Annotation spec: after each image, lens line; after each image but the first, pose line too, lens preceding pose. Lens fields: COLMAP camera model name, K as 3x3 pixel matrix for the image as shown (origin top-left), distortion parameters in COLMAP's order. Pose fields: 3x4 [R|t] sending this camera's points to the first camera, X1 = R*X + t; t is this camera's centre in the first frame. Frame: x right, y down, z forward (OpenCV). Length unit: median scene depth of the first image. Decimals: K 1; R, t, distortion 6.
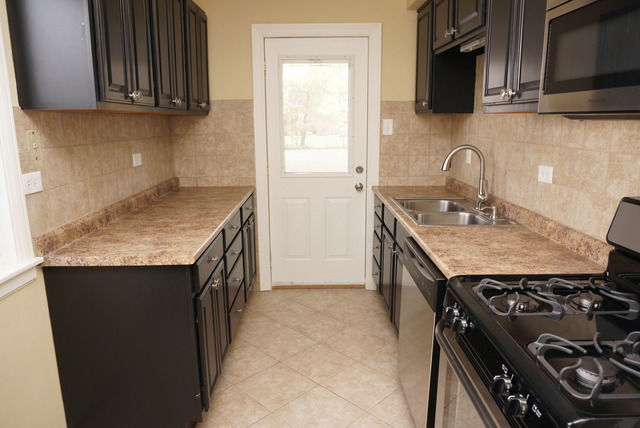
lens RADIAL K [[428.8, 0, 324.7], [0, 428.8, 214.3], [0, 0, 1]] dist [-0.056954, 0.035731]
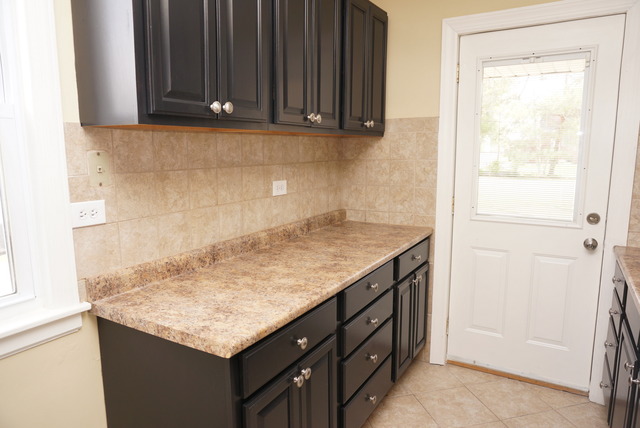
lens RADIAL K [[428.8, 0, 324.7], [0, 428.8, 214.3], [0, 0, 1]] dist [-0.056954, 0.035731]
pose [[0.854294, 0.082856, -0.513145, 0.081358], [-0.112747, 0.993248, -0.027326, -0.062688], [0.507416, 0.081200, 0.857867, 0.314712]]
